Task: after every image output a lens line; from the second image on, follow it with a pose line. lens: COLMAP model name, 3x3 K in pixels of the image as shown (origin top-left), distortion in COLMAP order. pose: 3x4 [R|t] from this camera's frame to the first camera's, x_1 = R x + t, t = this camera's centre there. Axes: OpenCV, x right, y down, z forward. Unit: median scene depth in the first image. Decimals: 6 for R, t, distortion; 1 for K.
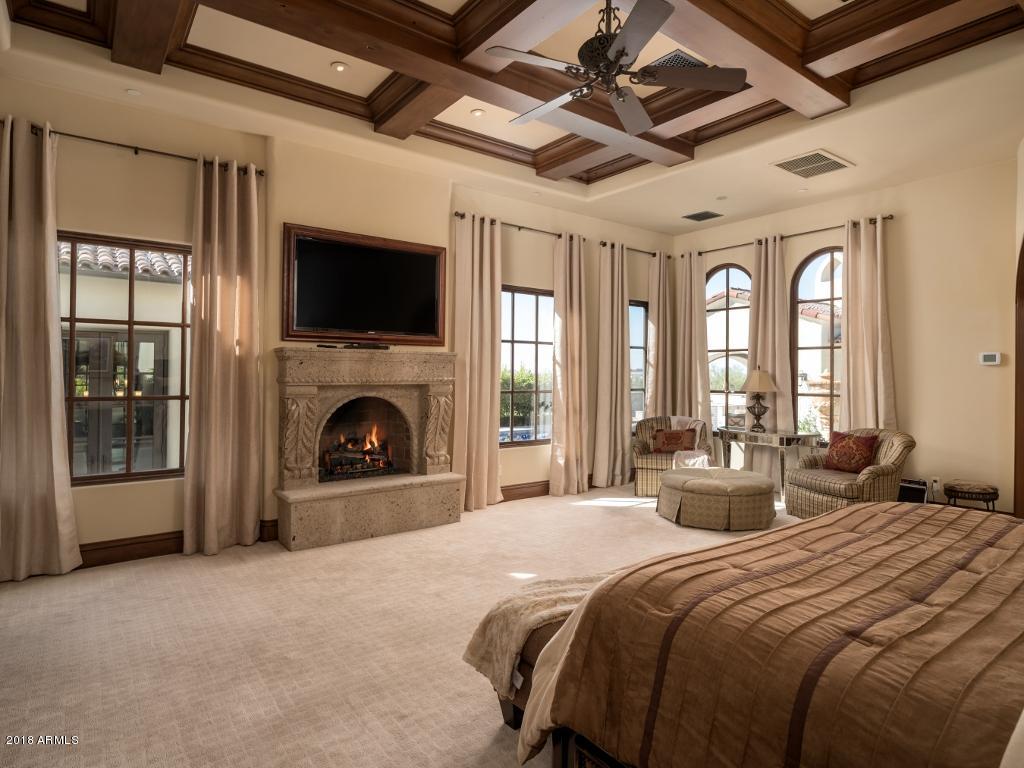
lens RADIAL K [[620.8, 0, 512.0], [0, 620.8, 384.0], [0, 0, 1]] dist [0.004456, 0.000421]
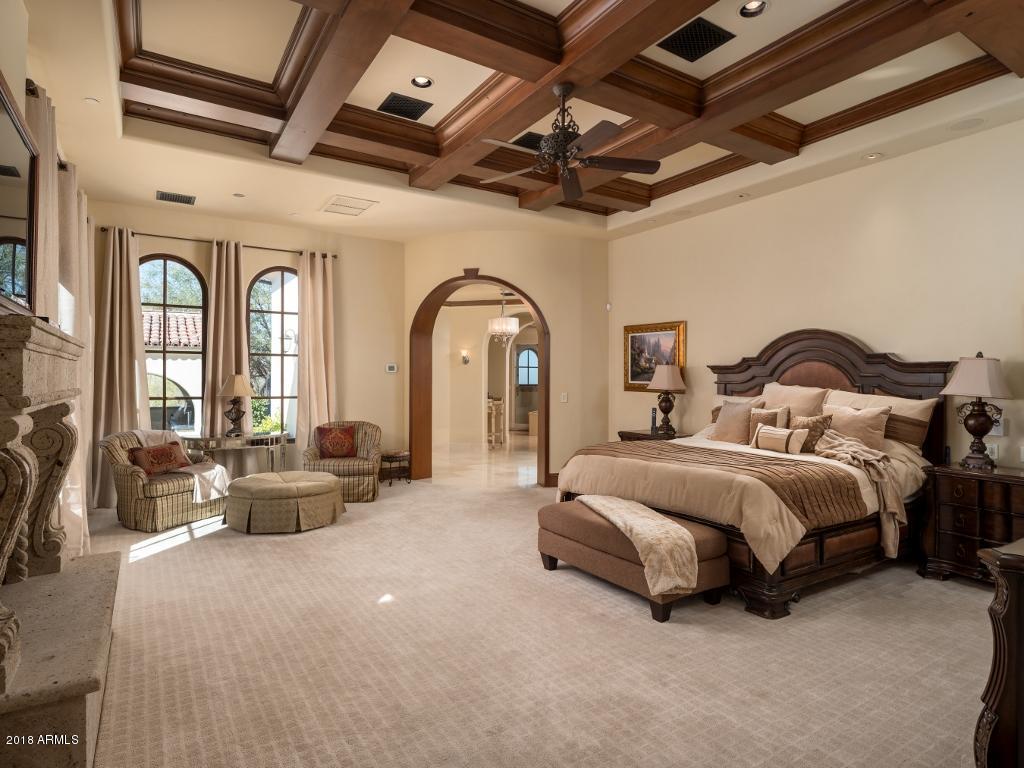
lens RADIAL K [[620.8, 0, 512.0], [0, 620.8, 384.0], [0, 0, 1]] dist [0.004456, 0.000421]
pose [[0.046075, -0.009225, 0.998895, -0.609611], [0.012016, 0.999890, 0.008680, -0.010446], [-0.998866, 0.011603, 0.046181, 0.534878]]
